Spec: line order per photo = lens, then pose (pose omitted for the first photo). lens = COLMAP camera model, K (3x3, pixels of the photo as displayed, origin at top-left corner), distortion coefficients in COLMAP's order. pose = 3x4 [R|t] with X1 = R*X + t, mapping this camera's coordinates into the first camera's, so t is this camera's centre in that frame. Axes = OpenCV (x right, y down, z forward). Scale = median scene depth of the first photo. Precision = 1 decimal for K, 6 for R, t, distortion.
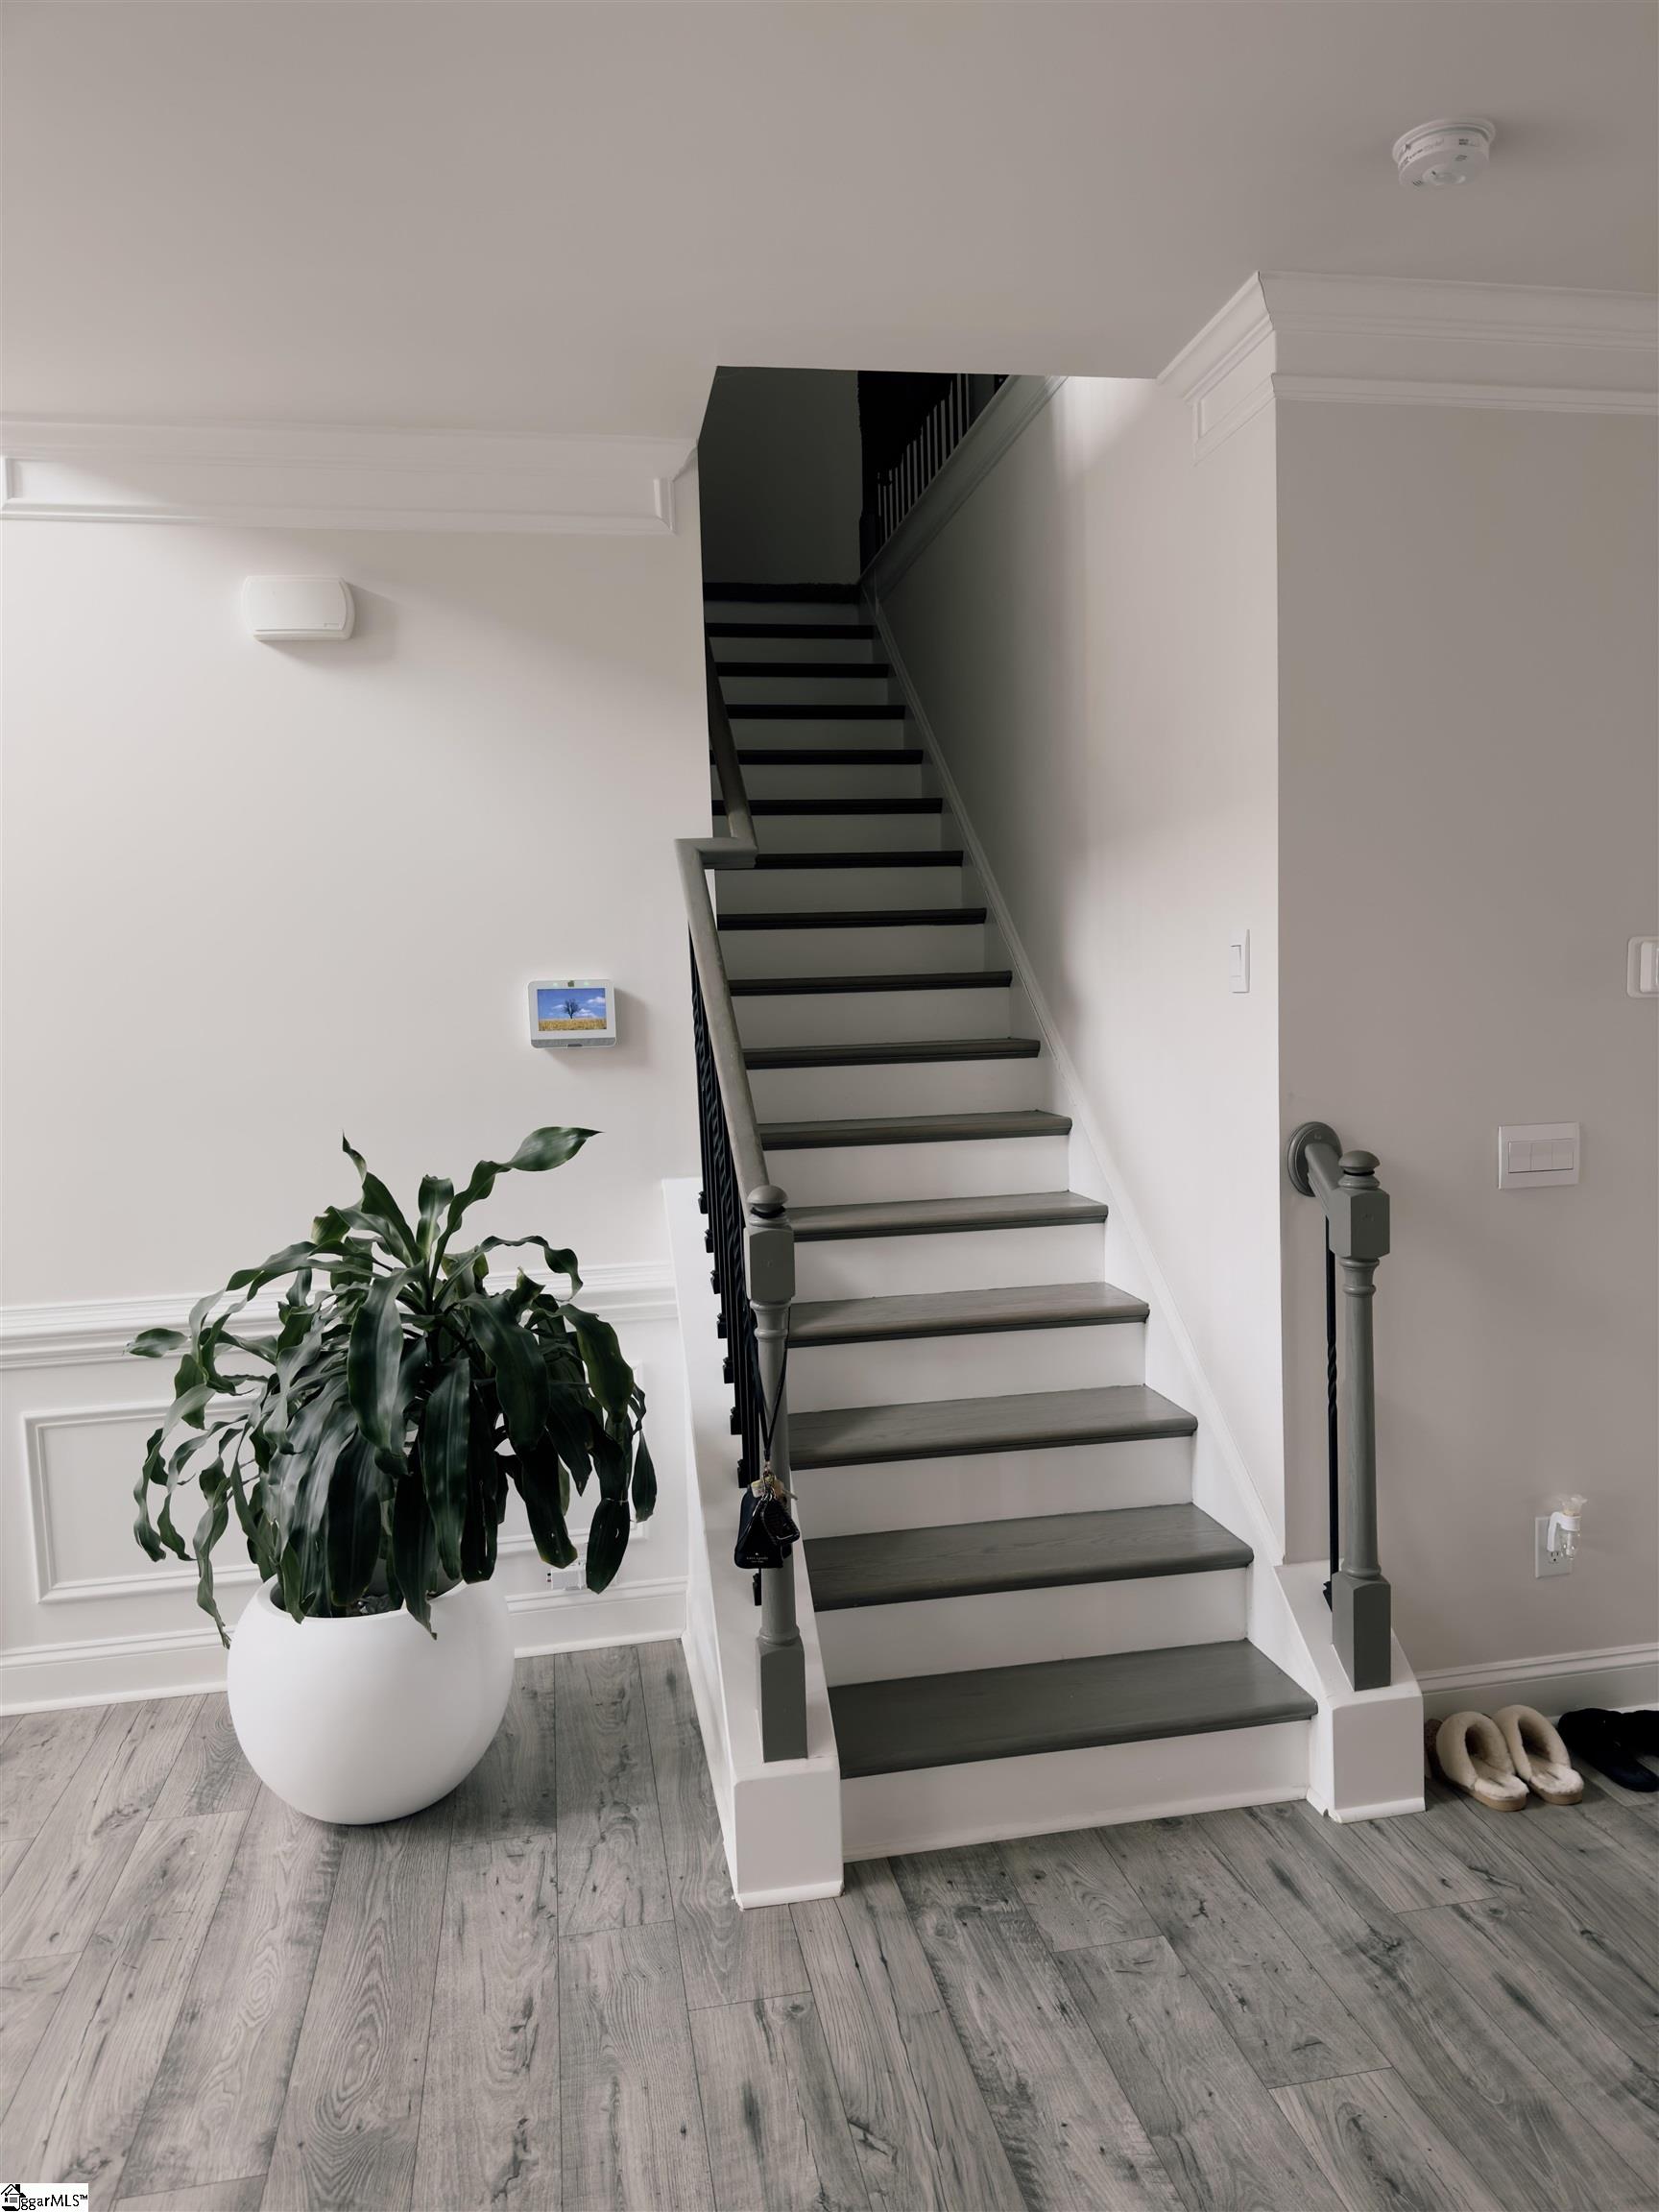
lens RADIAL K [[1559.9, 0, 831.3], [0, 1559.9, 1110.1], [0, 0, 1]] dist [0.050654, -0.045422]
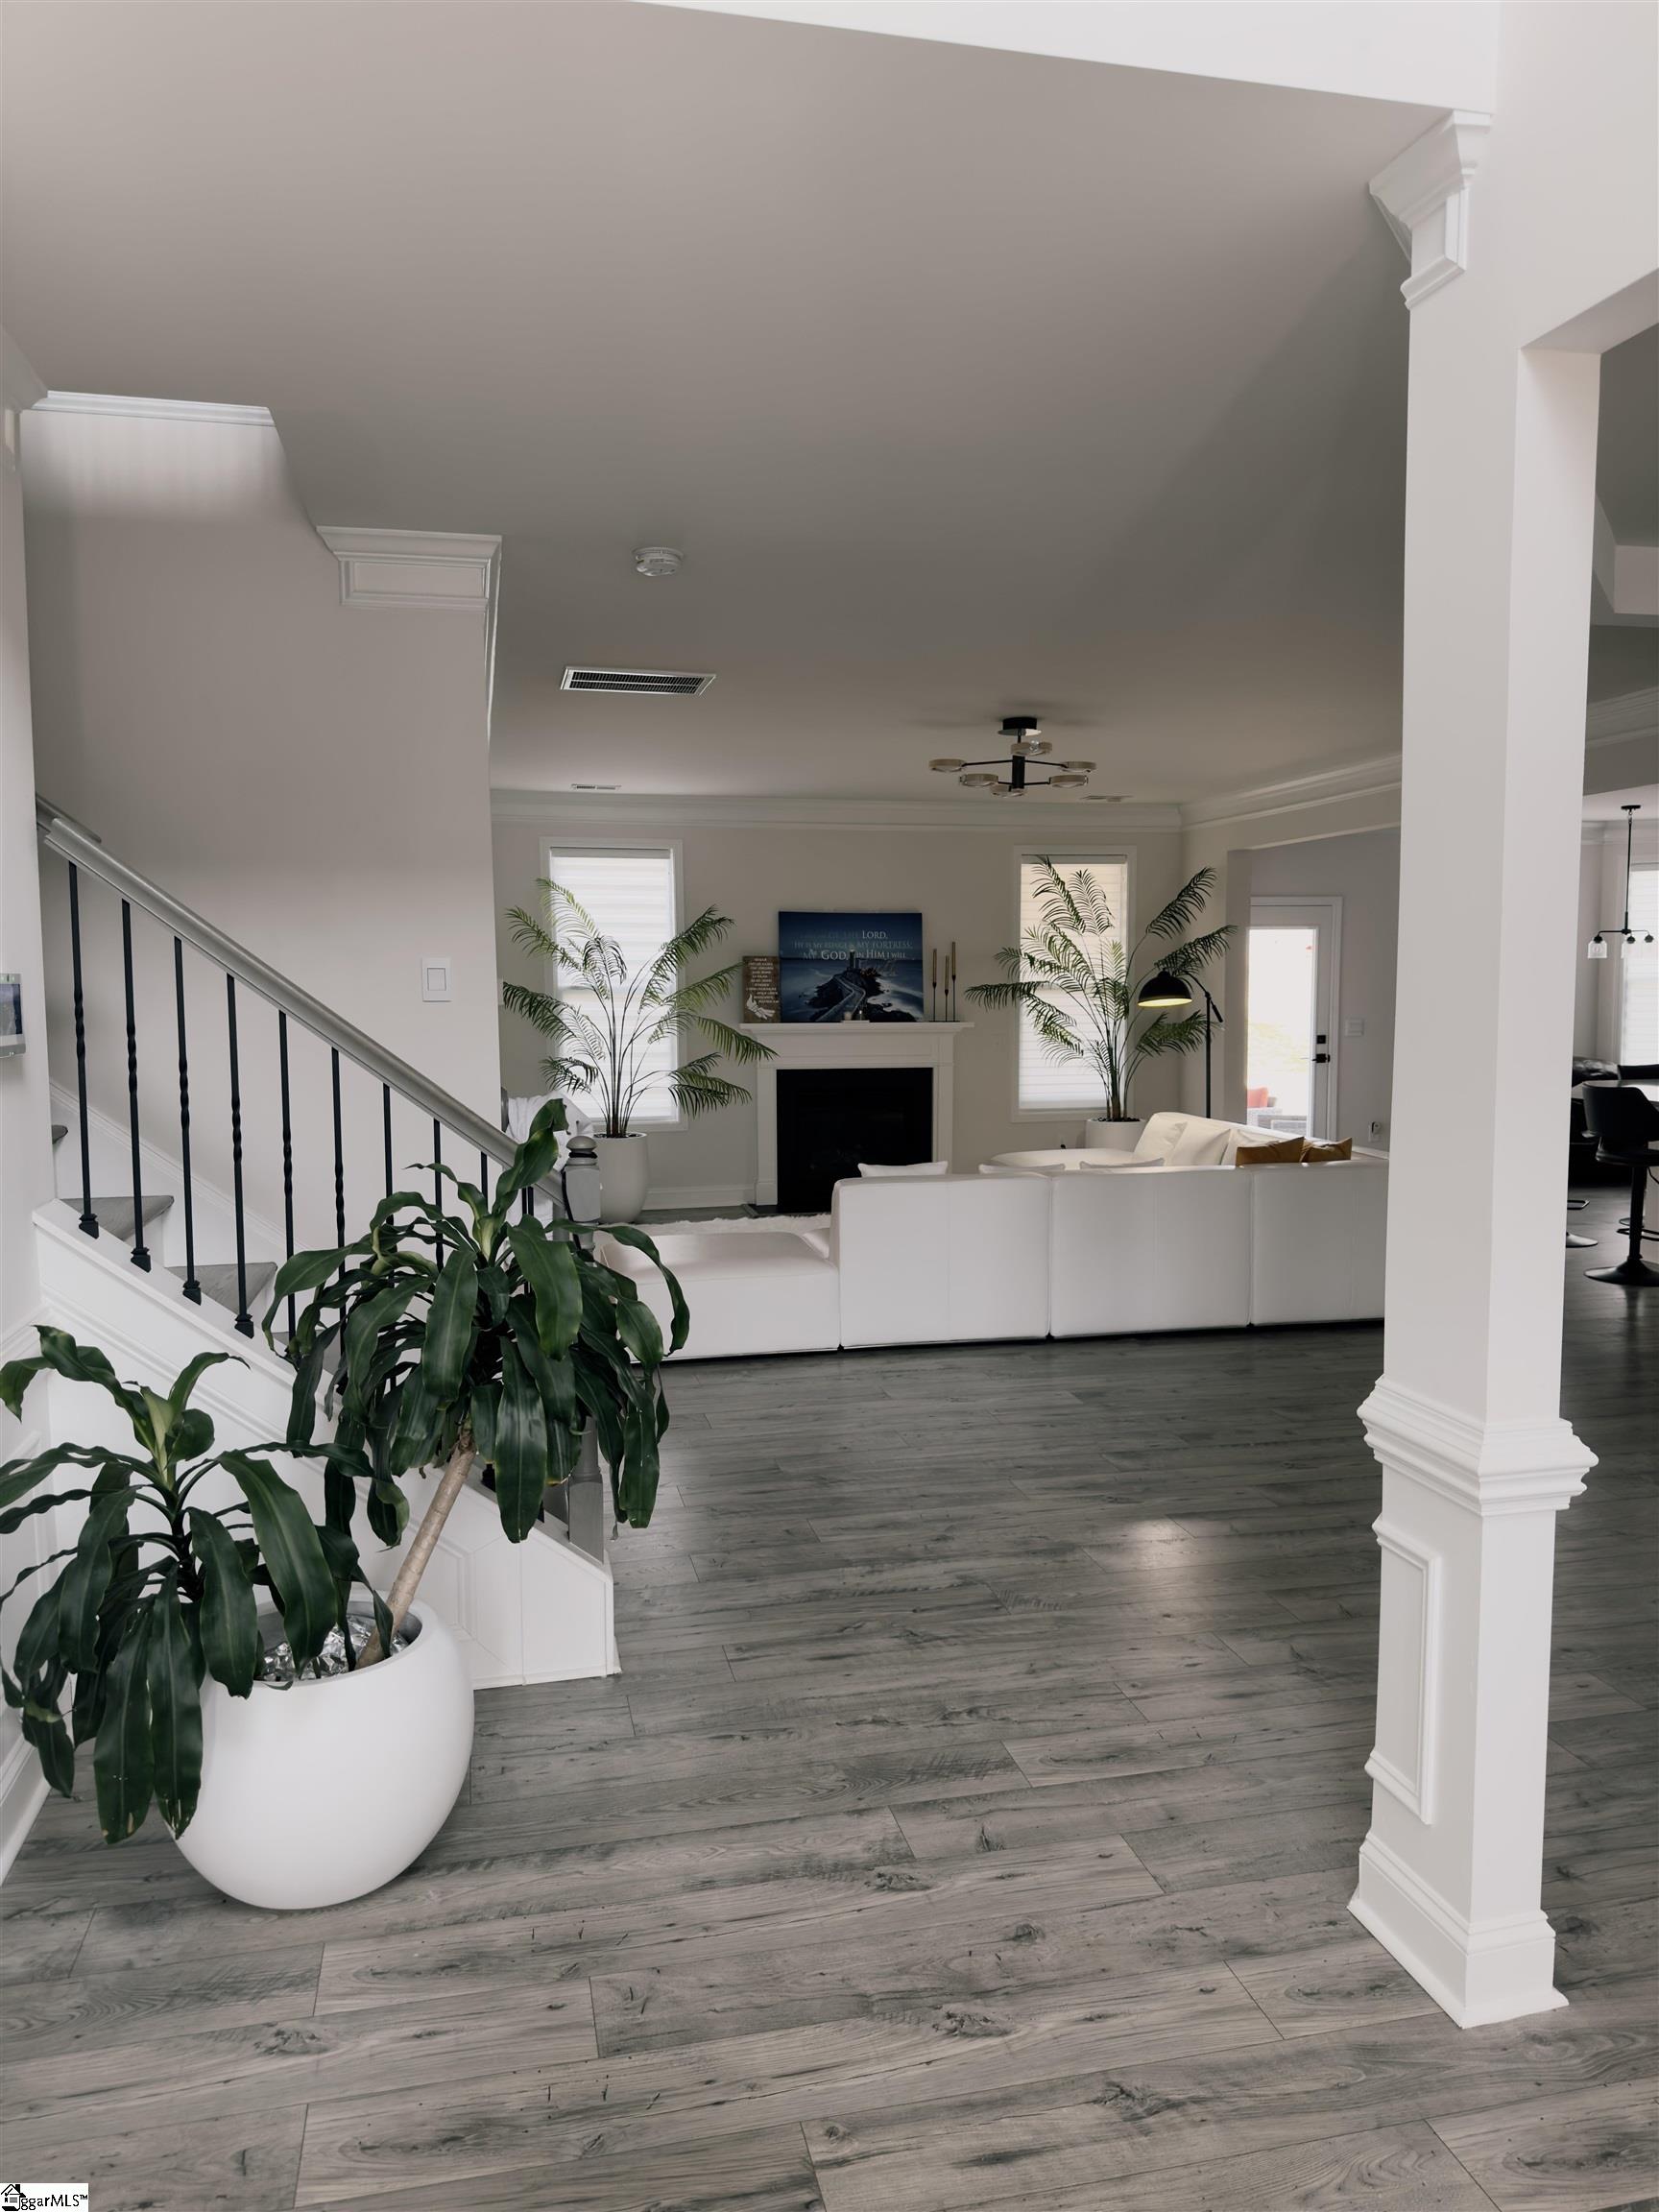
lens RADIAL K [[1559.9, 0, 832.3], [0, 1559.9, 1102.9], [0, 0, 1]] dist [0.050654, -0.045422]
pose [[-0.037196, -0.046270, 0.998236, -1.677785], [0.091403, 0.994583, 0.049506, -0.027350], [-0.995119, 0.093084, -0.032765, 1.004720]]
